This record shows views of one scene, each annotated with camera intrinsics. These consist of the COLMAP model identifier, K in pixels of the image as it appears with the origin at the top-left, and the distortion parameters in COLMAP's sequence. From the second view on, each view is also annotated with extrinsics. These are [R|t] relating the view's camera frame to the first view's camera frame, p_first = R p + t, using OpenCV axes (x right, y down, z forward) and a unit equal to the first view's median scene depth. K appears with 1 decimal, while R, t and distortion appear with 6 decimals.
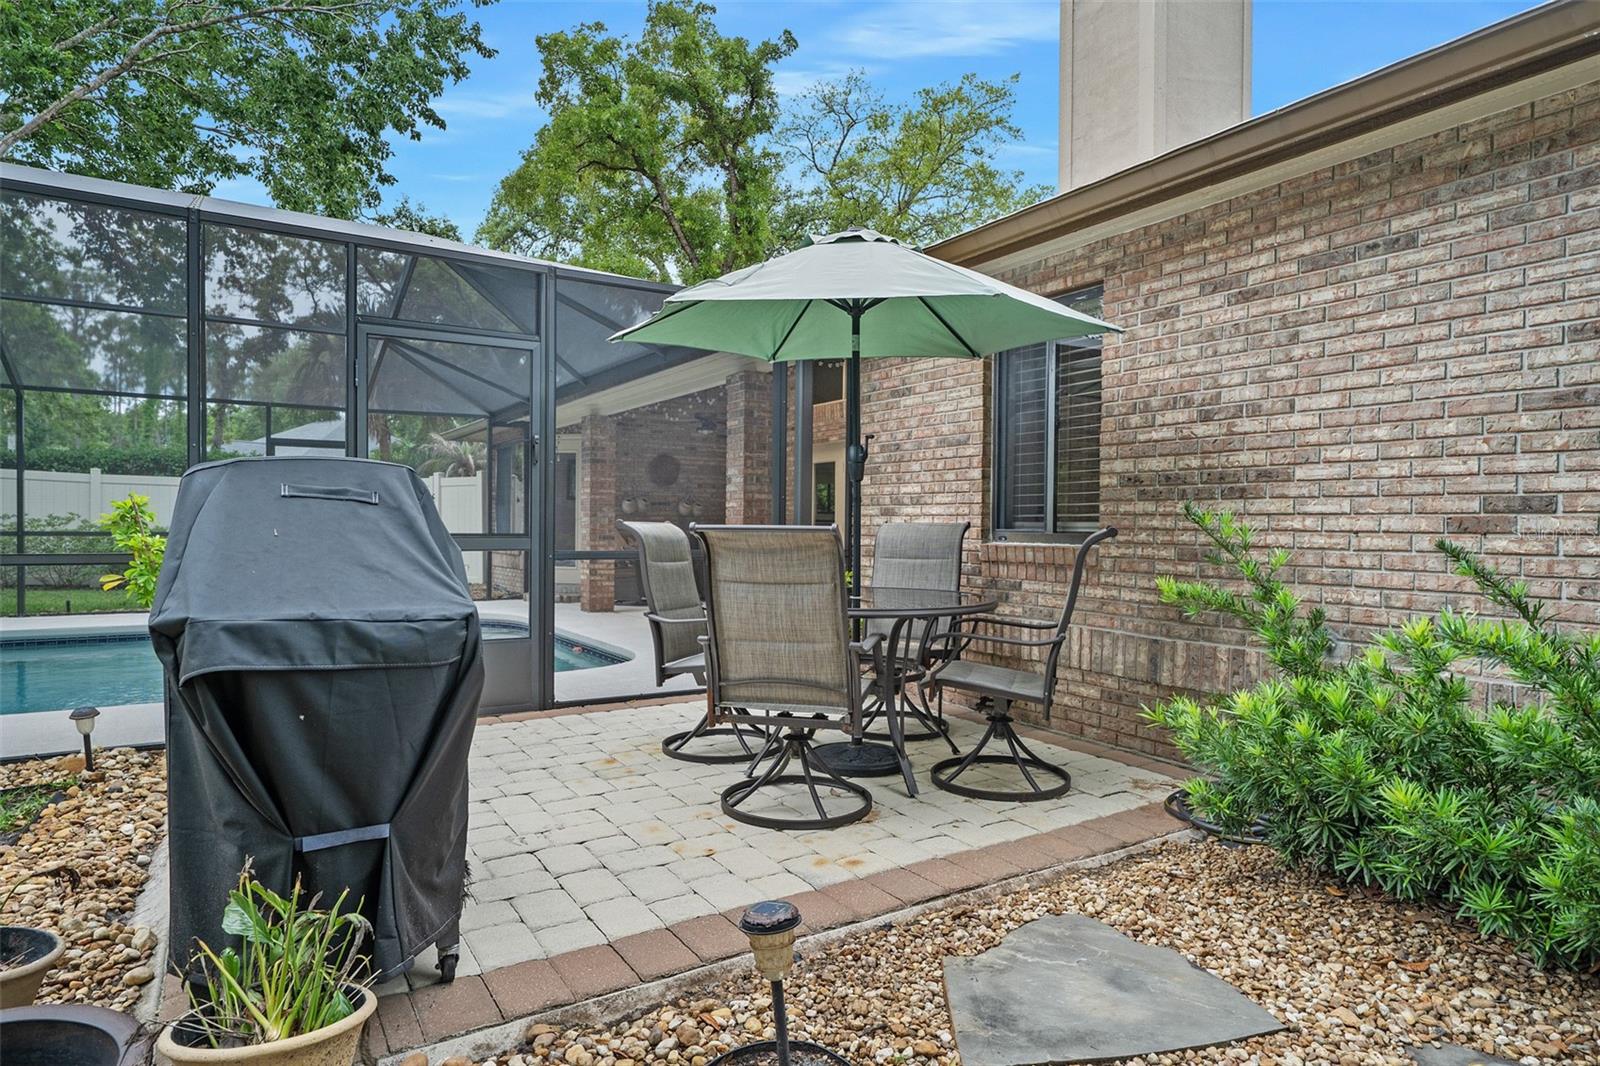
lens RADIAL K [[938.3, 0, 794.9], [0, 938.3, 530.9], [0, 0, 1]] dist [-0.001062, -0.000658]
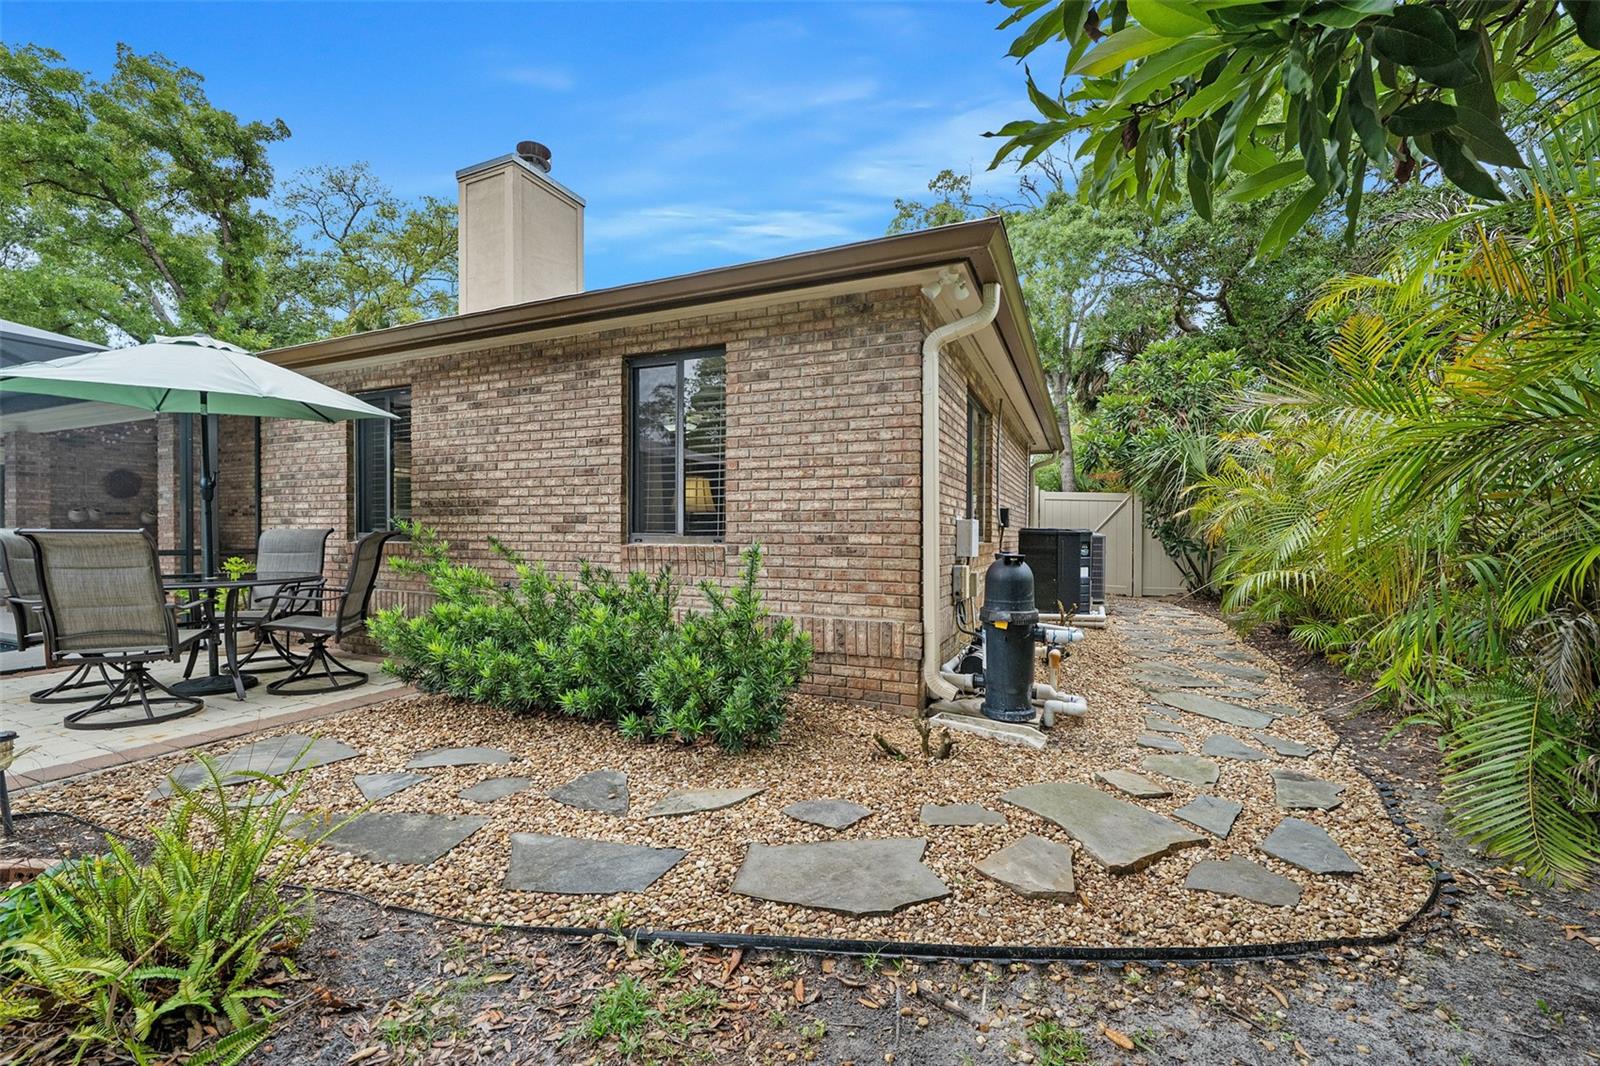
lens RADIAL K [[671.3, 0, 813.5], [0, 671.3, 539.8], [0, 0, 1]] dist [-0.014126, 0.000682]
pose [[0.810644, -0.009904, 0.585456, 0.178146], [0.007383, 0.999950, 0.006694, 0.007808], [-0.585493, -0.001104, 0.810677, -0.334361]]
